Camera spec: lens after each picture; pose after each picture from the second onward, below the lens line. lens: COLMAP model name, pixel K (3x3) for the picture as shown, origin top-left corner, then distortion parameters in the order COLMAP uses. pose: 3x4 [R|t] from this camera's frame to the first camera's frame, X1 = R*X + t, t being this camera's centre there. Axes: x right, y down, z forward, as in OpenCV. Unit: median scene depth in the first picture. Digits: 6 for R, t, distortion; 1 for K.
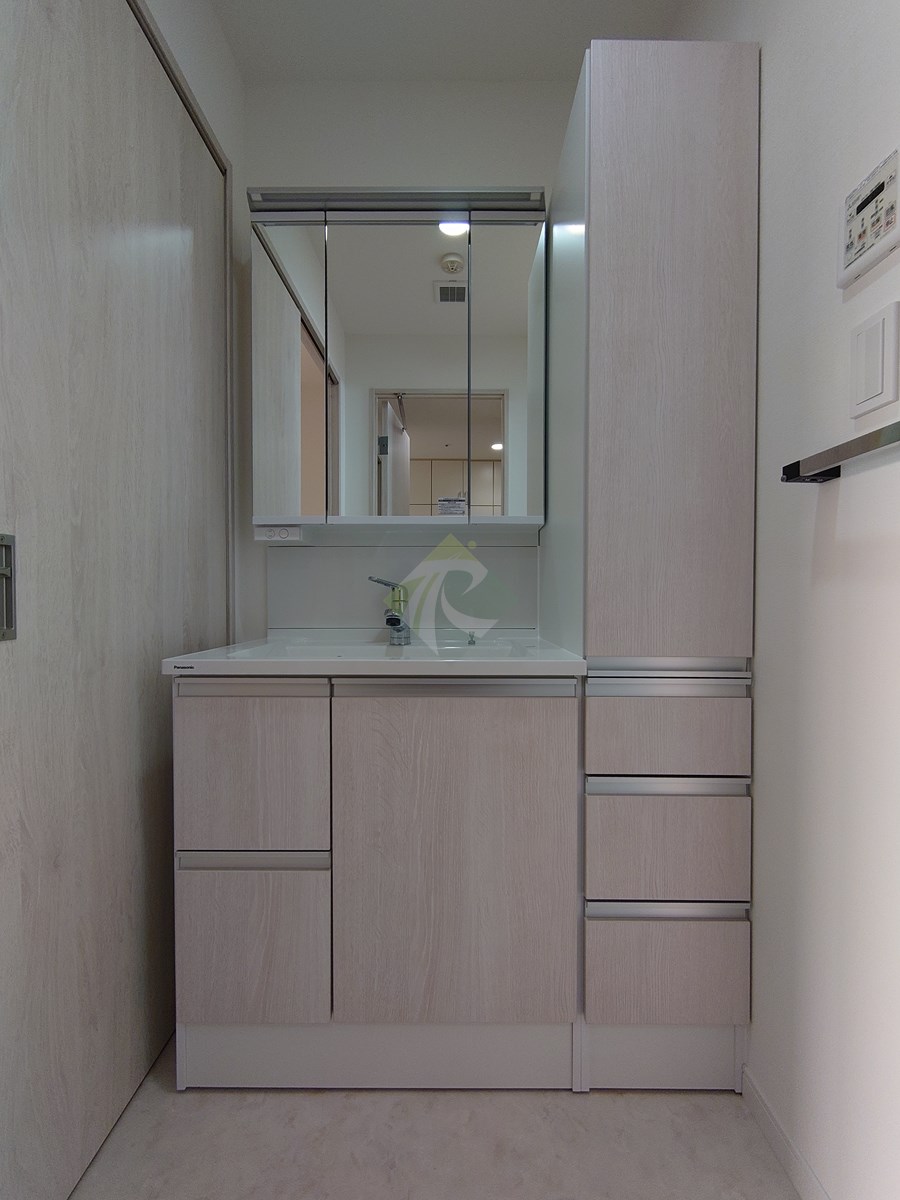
lens RADIAL K [[513.1, 0, 447.1], [0, 513.1, 599.3], [0, 0, 1]] dist [-0.001834, -0.000562]
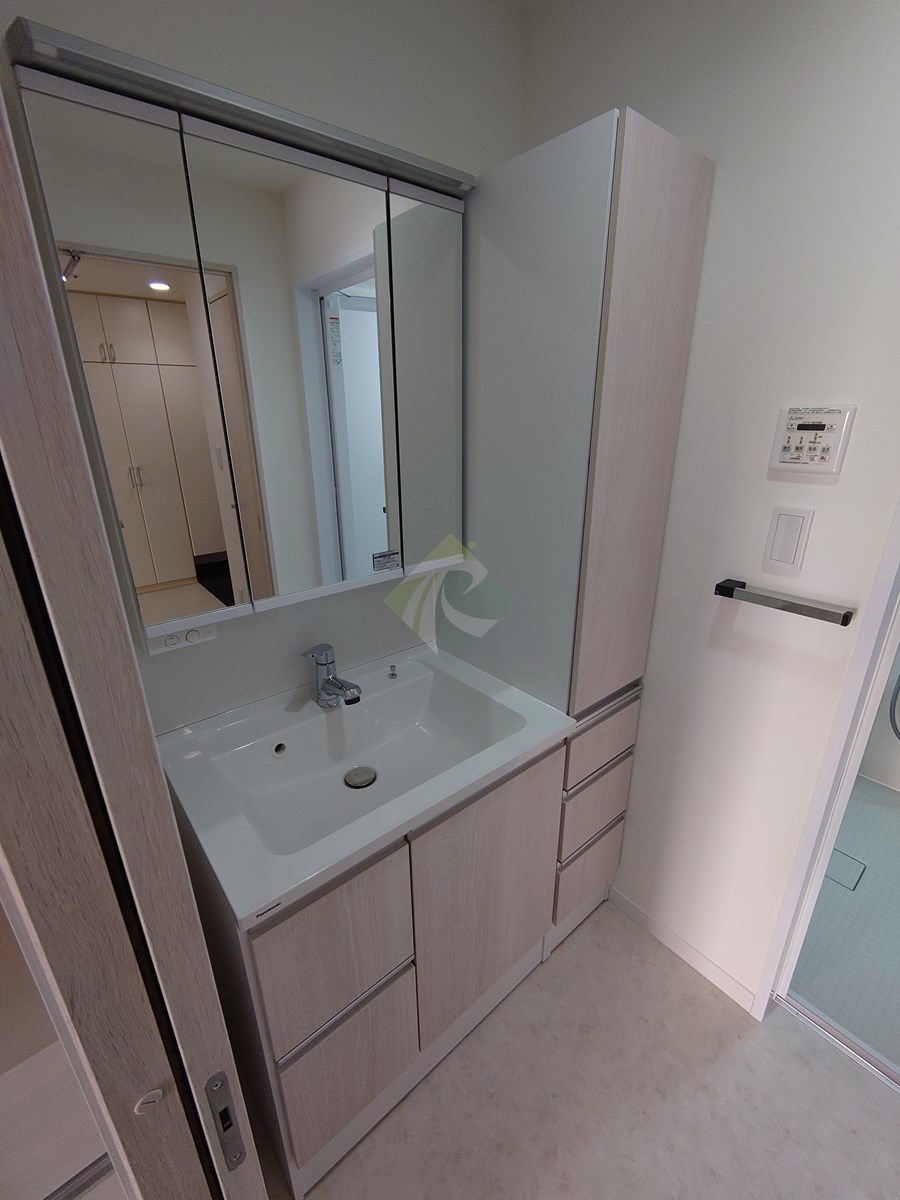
lens RADIAL K [[513.1, 0, 447.7], [0, 513.1, 595.4], [0, 0, 1]] dist [-0.001834, -0.000562]
pose [[0.767141, -0.228339, 0.599462, -0.506975], [0.018389, 0.941946, 0.335261, -0.462798], [-0.641214, -0.246169, 0.726805, 0.272028]]
